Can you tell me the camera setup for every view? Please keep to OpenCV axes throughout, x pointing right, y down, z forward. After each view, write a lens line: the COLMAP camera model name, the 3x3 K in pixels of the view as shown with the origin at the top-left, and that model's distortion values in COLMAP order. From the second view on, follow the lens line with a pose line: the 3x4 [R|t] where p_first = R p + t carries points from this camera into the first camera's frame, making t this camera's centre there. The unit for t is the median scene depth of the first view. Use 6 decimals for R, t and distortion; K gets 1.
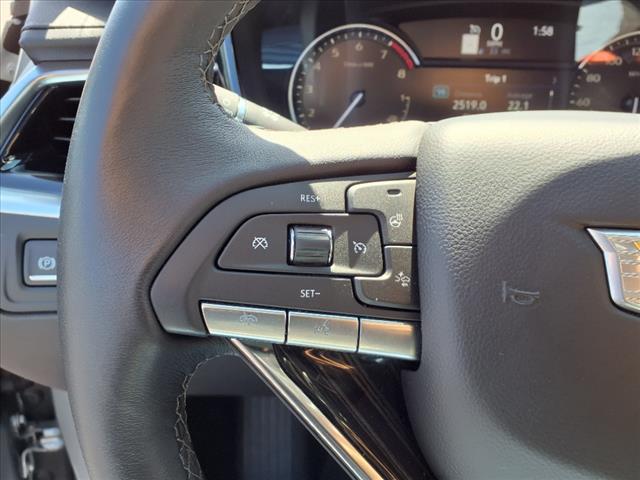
lens RADIAL K [[535.5, 0, 318.0], [0, 535.5, 277.2], [0, 0, 1]] dist [-0.025615, -0.003206]
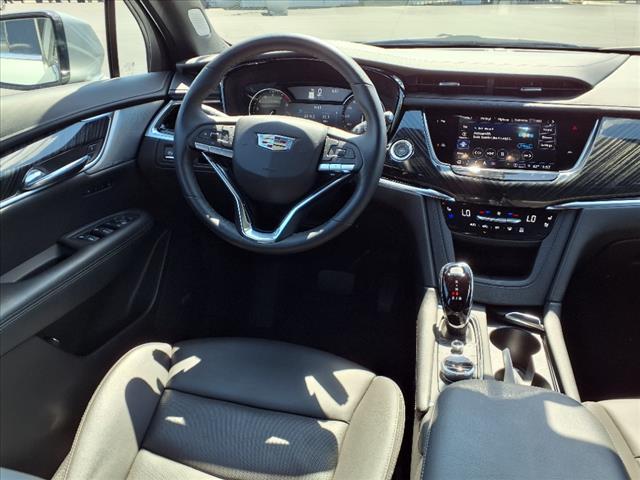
lens RADIAL K [[508.6, 0, 317.9], [0, 508.6, 255.7], [0, 0, 1]] dist [0.005004, -0.009957]
pose [[0.983575, 0.079276, -0.162159, 0.865491], [-0.087783, 0.995078, -0.045980, 0.578267], [0.157716, 0.059460, 0.985693, -1.737853]]
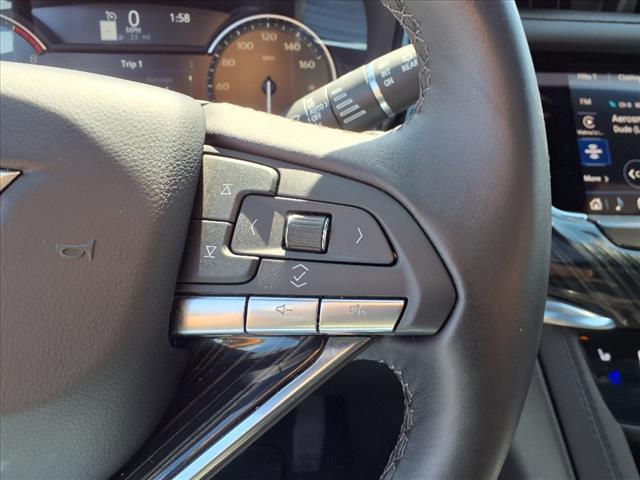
lens RADIAL K [[535.5, 0, 318.0], [0, 535.5, 277.2], [0, 0, 1]] dist [-0.025615, -0.003206]
pose [[0.988899, -0.042721, 0.142312, 0.527026], [0.048564, 0.998103, -0.037838, 0.082741], [-0.140426, 0.044329, 0.989098, -0.019447]]
